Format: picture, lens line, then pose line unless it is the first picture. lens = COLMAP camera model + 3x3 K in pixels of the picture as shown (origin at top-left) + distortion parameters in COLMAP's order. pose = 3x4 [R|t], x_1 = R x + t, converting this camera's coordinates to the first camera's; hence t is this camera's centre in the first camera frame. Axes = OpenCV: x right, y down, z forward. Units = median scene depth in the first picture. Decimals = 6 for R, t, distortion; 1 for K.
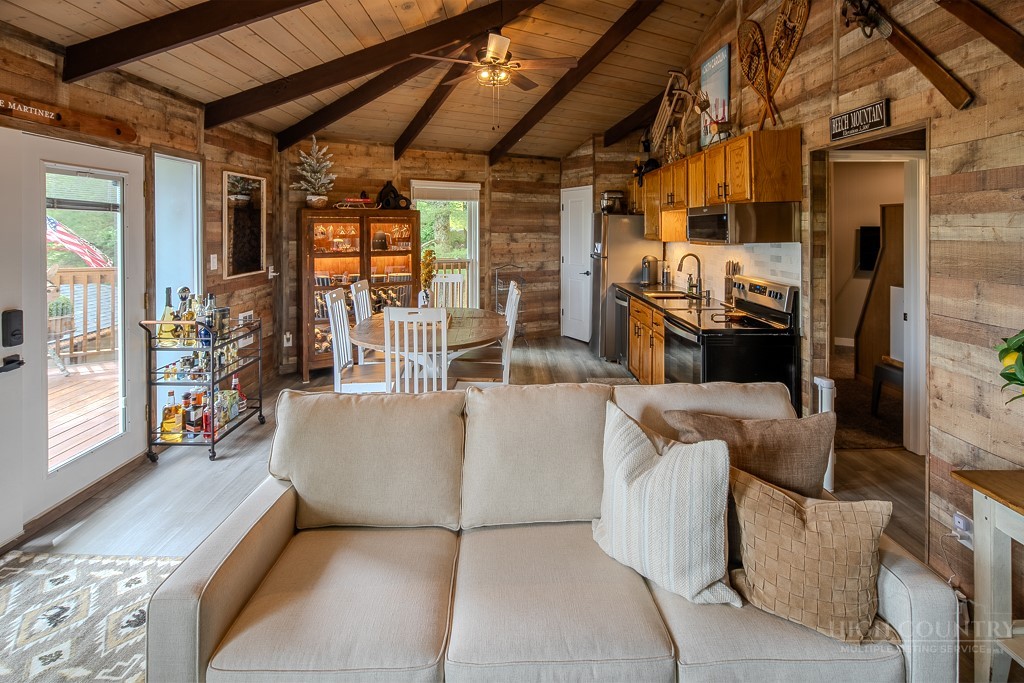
lens RADIAL K [[495.4, 0, 557.3], [0, 495.4, 229.6], [0, 0, 1]] dist [0.001911, 0.000317]
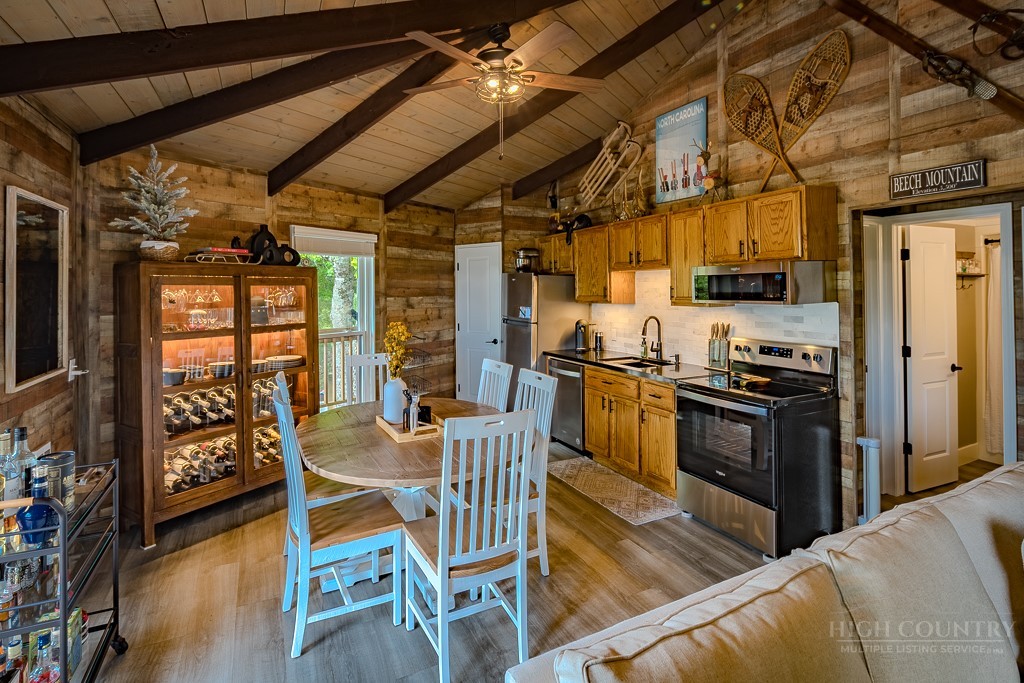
lens RADIAL K [[484.8, 0, 542.4], [0, 484.8, 286.7], [0, 0, 1]] dist [0.001172, -0.001329]
pose [[0.911606, -0.005027, 0.411034, -0.288056], [0.009548, 0.999914, -0.008946, -0.001096], [-0.410953, 0.012080, 0.911576, 0.237361]]
